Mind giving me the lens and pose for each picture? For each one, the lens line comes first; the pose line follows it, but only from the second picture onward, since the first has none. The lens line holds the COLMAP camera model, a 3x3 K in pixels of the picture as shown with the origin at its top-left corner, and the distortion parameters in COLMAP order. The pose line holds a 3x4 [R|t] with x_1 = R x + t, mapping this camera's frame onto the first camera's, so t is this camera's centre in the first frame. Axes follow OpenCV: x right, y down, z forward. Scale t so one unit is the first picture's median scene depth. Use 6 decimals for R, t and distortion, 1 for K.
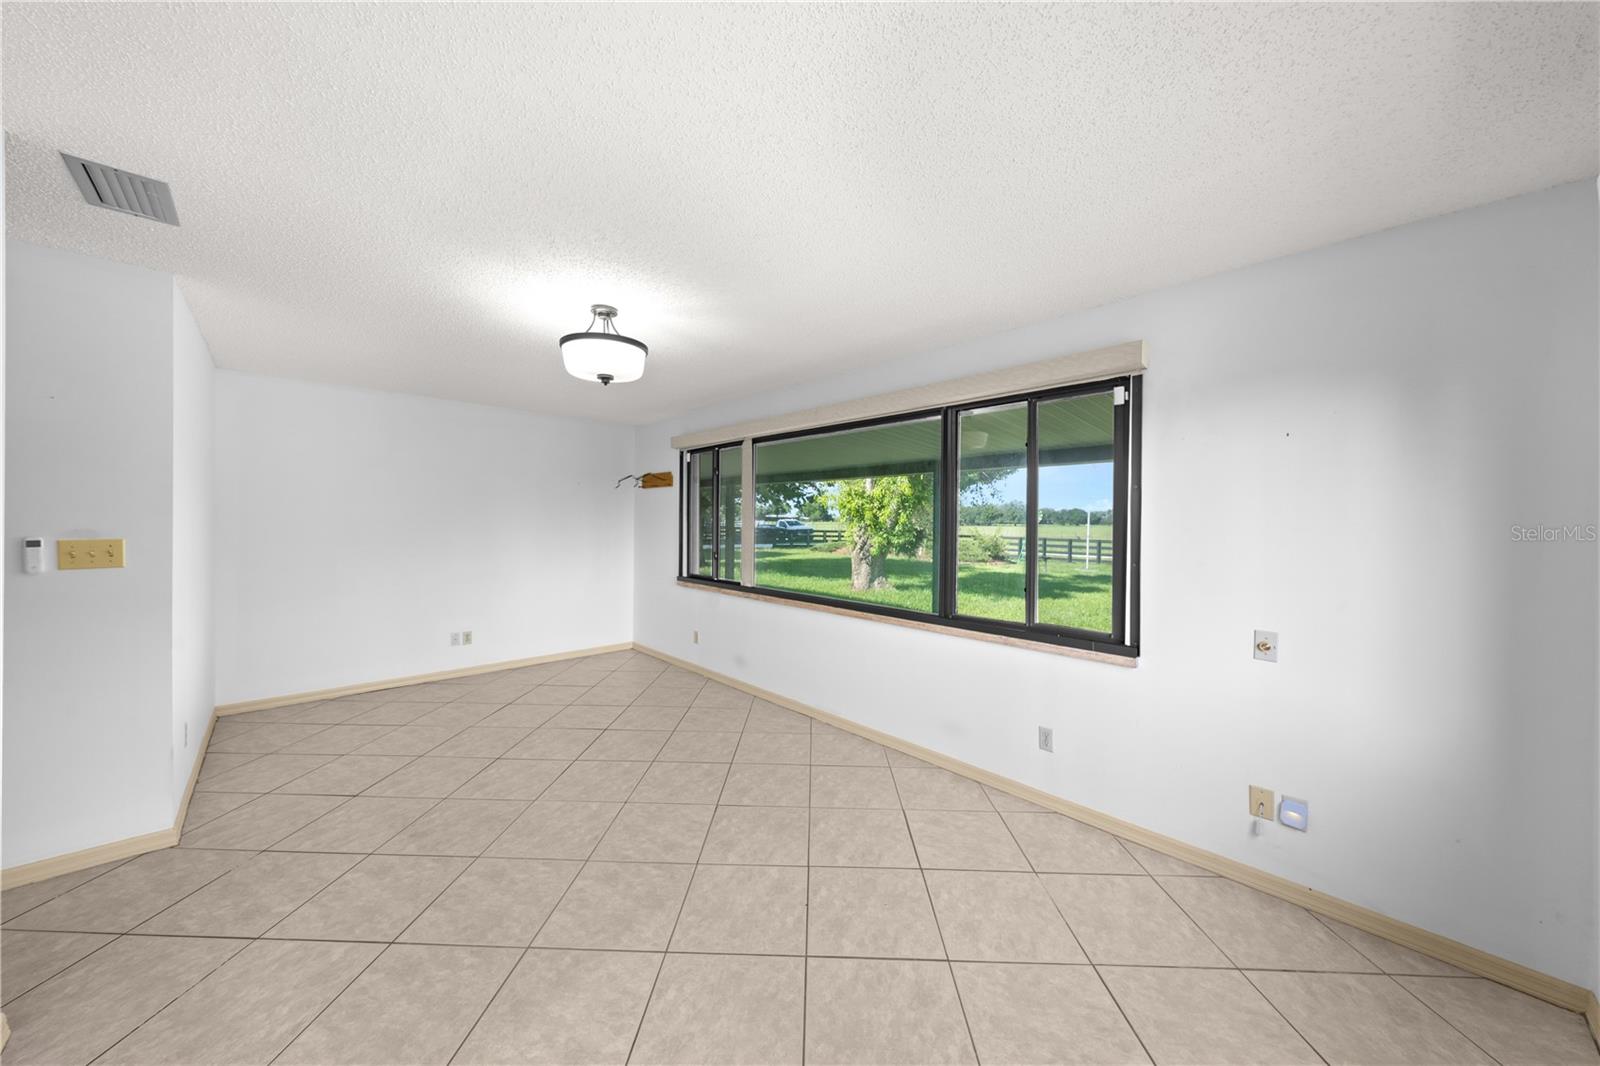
lens RADIAL K [[540.3, 0, 800.0], [0, 540.3, 533.0], [0, 0, 1]] dist [-0.001995, -0.000204]
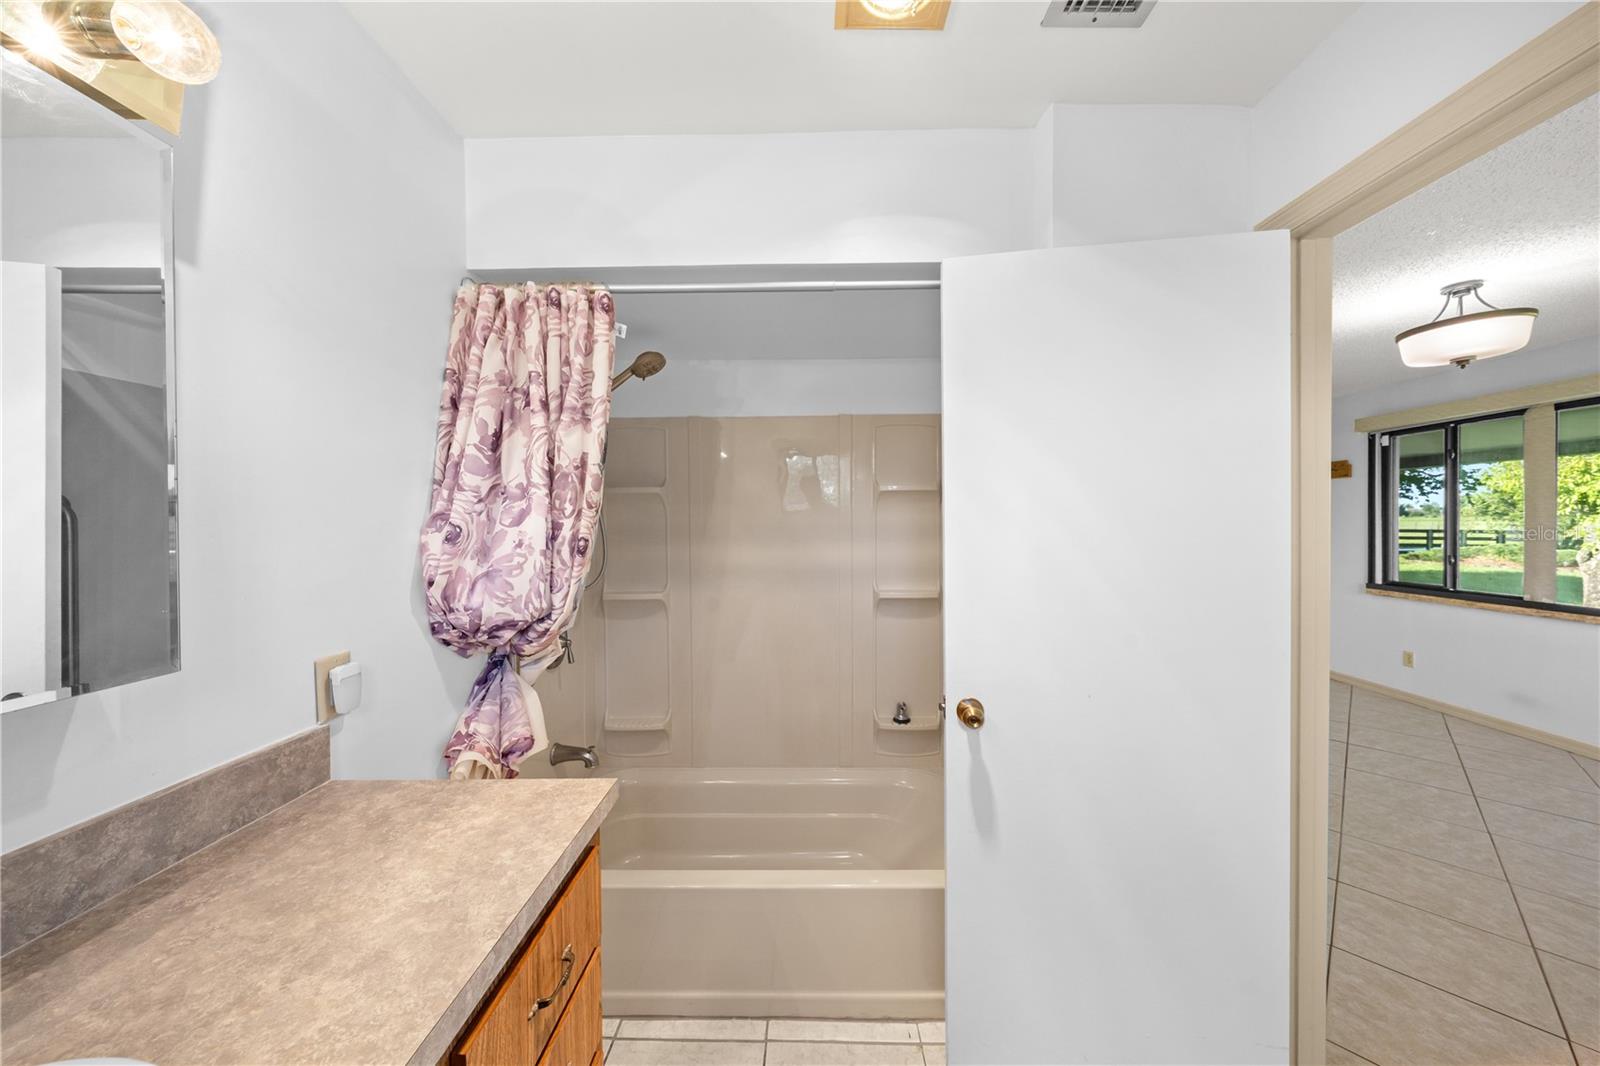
lens RADIAL K [[547.3, 0, 799.3], [0, 547.3, 527.3], [0, 0, 1]] dist [0.000274, 0.000055]
pose [[0.717730, -0.006484, -0.696291, -0.367232], [-0.001093, 0.999945, -0.010439, 0.004639], [0.696321, 0.008253, 0.717683, -0.319775]]
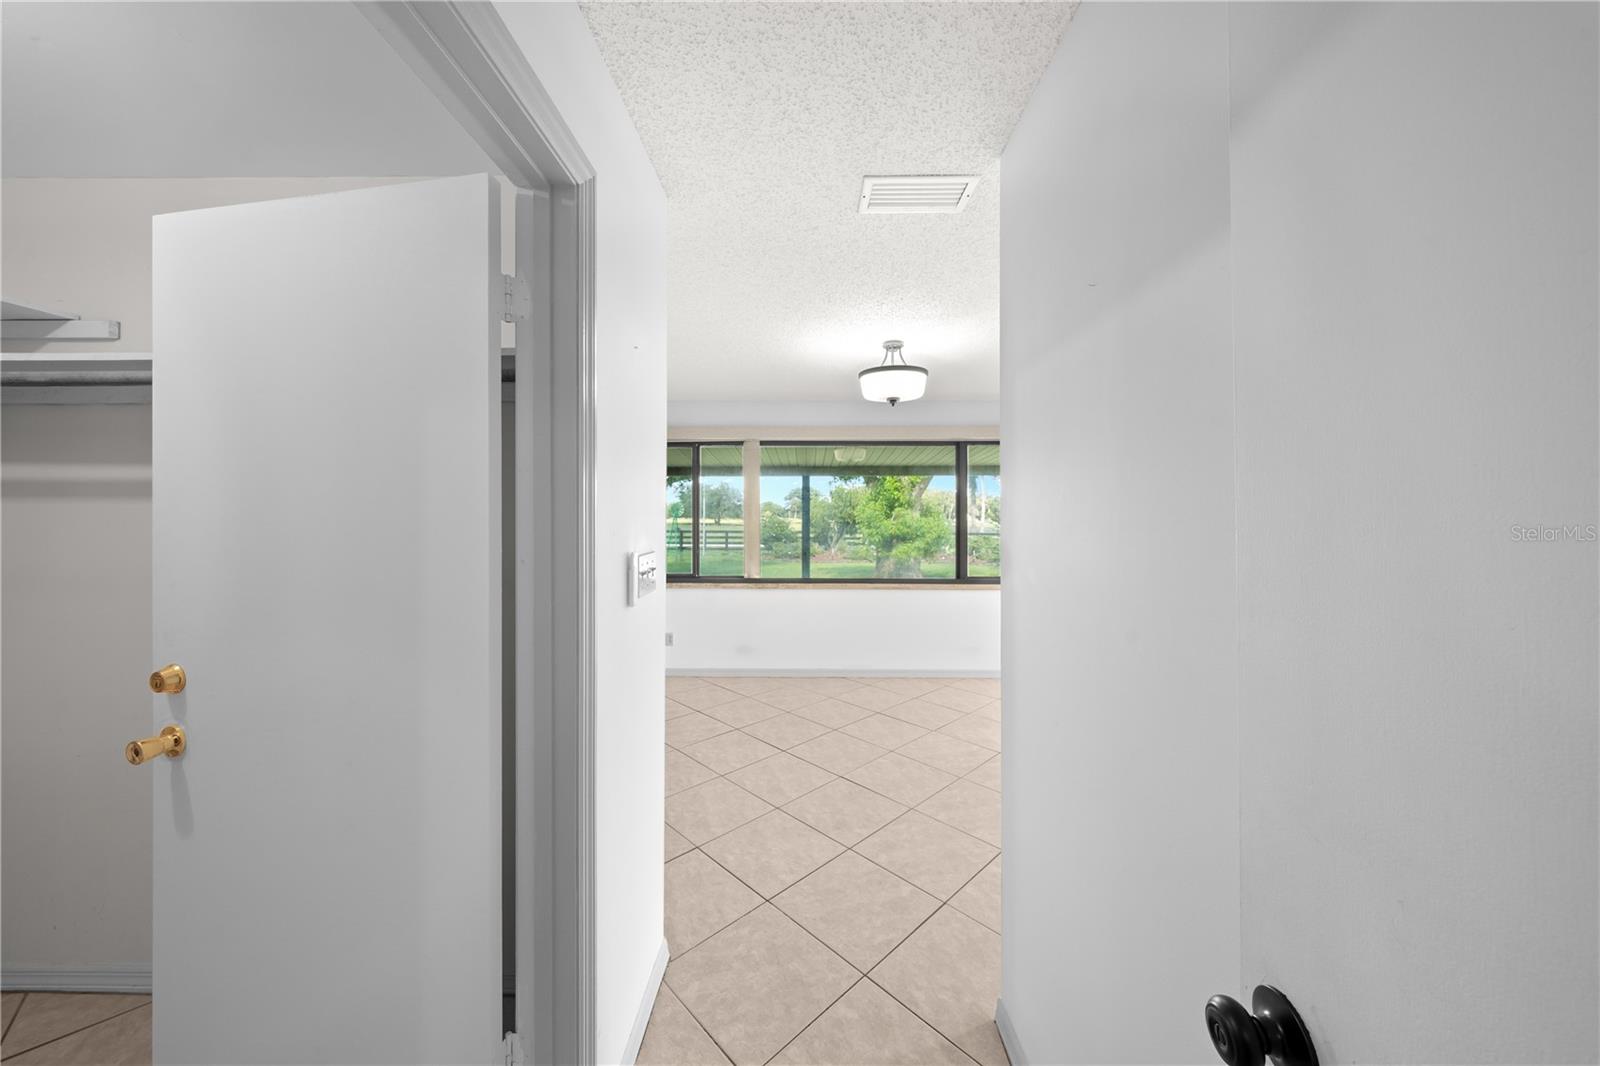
lens RADIAL K [[552.2, 0, 797.4], [0, 552.2, 506.7], [0, 0, 1]] dist [0.000398, -0.000019]
pose [[0.701465, 0.002387, 0.712700, -0.974958], [0.026534, 0.999214, -0.029462, -0.009214], [-0.712210, 0.039577, 0.700850, 0.194718]]
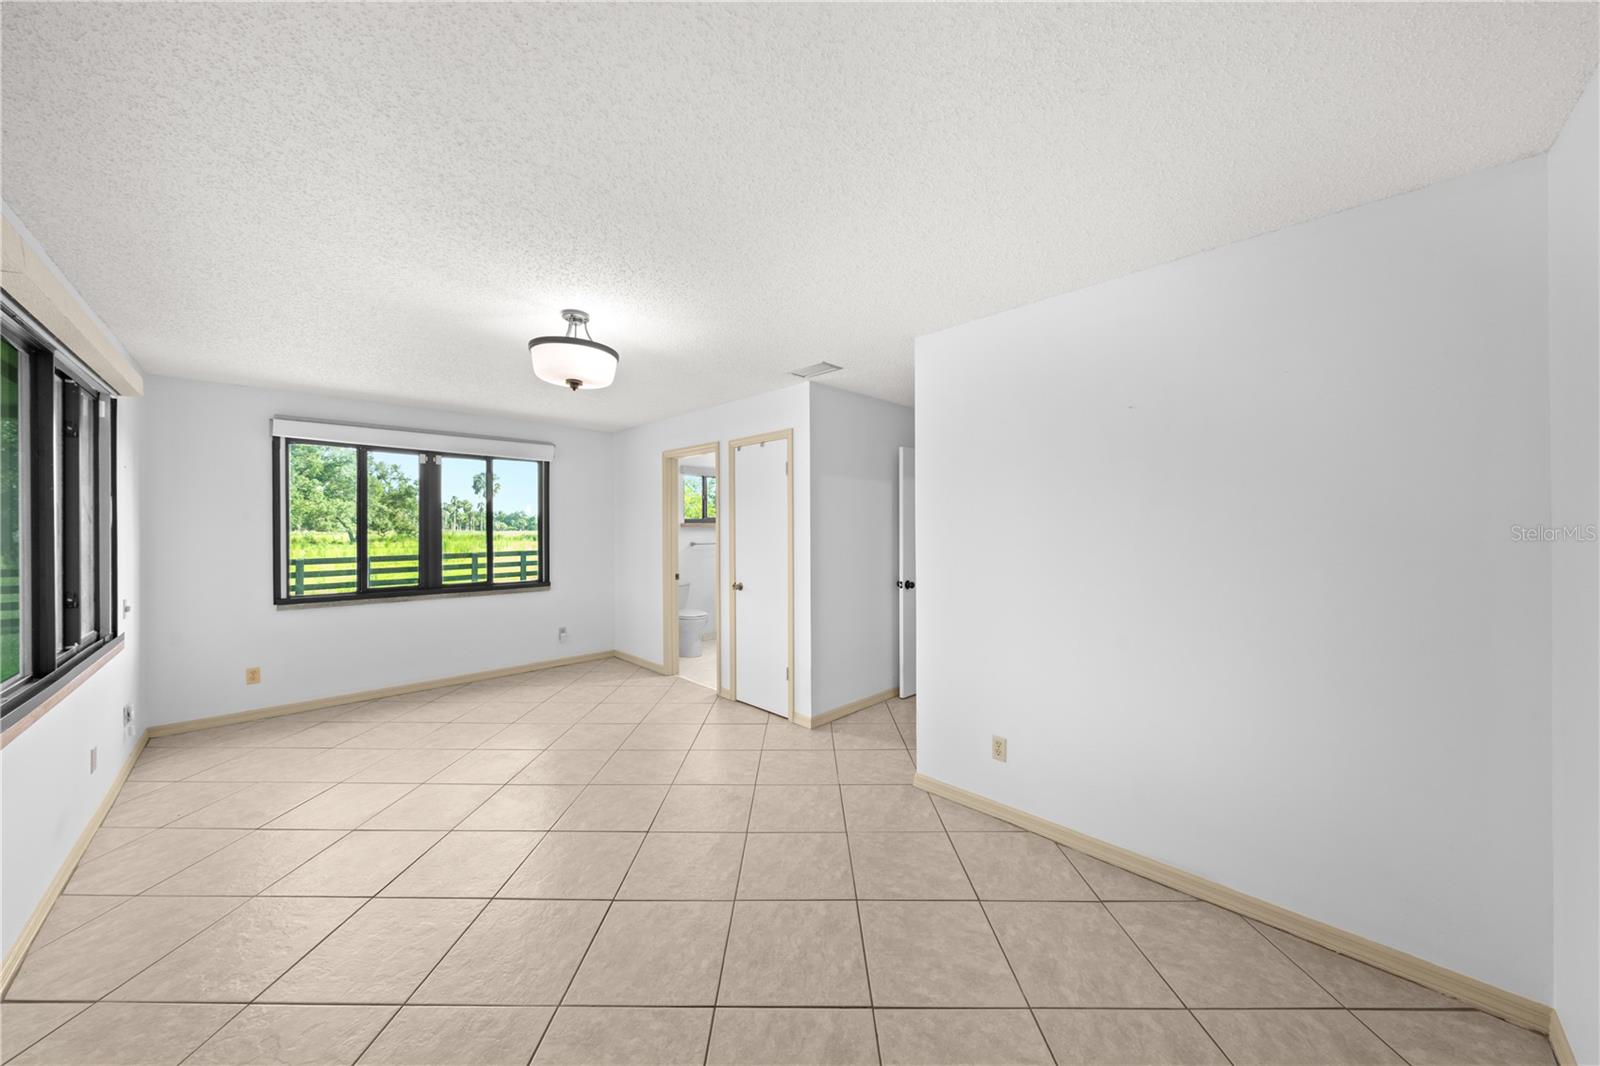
lens RADIAL K [[536.3, 0, 801.9], [0, 536.3, 527.5], [0, 0, 1]] dist [-0.000391, 0.000026]
pose [[-0.999804, -0.007649, -0.018275, -0.529562], [-0.008086, 0.999680, 0.023970, -0.031473], [0.018086, 0.024113, -0.999546, 1.387655]]
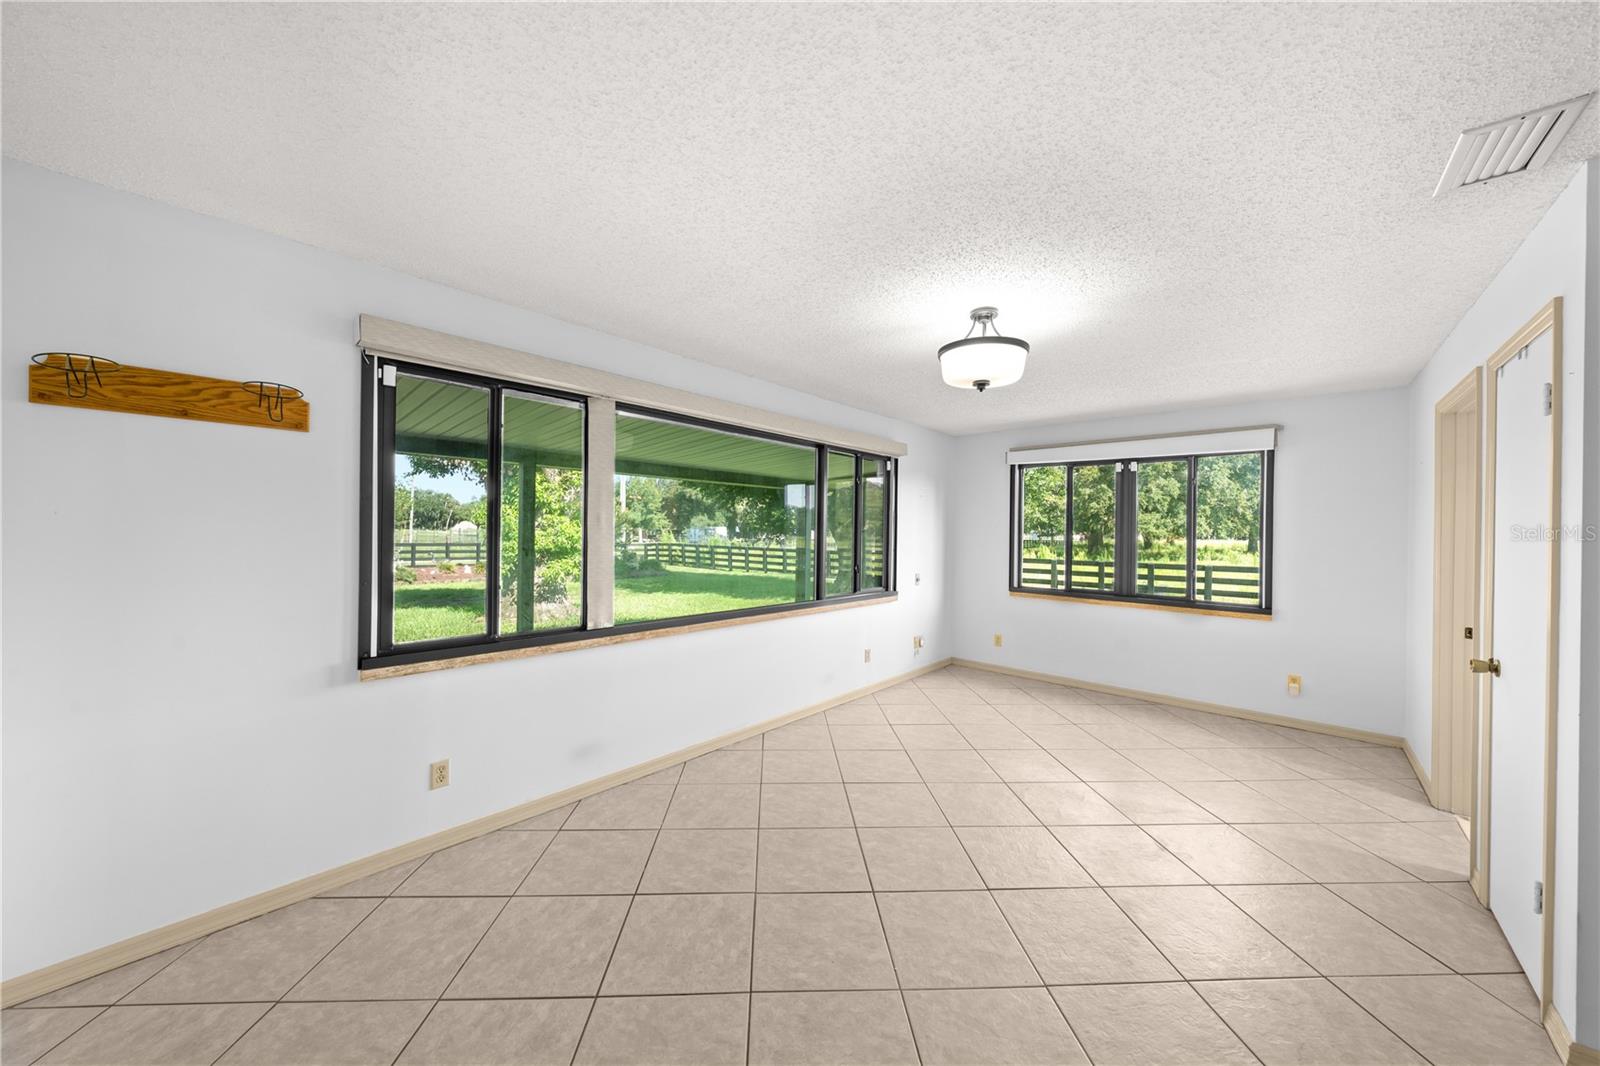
lens RADIAL K [[552.1, 0, 805.3], [0, 552.1, 531.6], [0, 0, 1]] dist [-0.000258, -0.000044]
pose [[-0.082438, -0.012953, 0.996512, -0.917098], [0.007829, 0.999876, 0.013645, -0.025935], [-0.996565, 0.008927, -0.082326, 0.966159]]
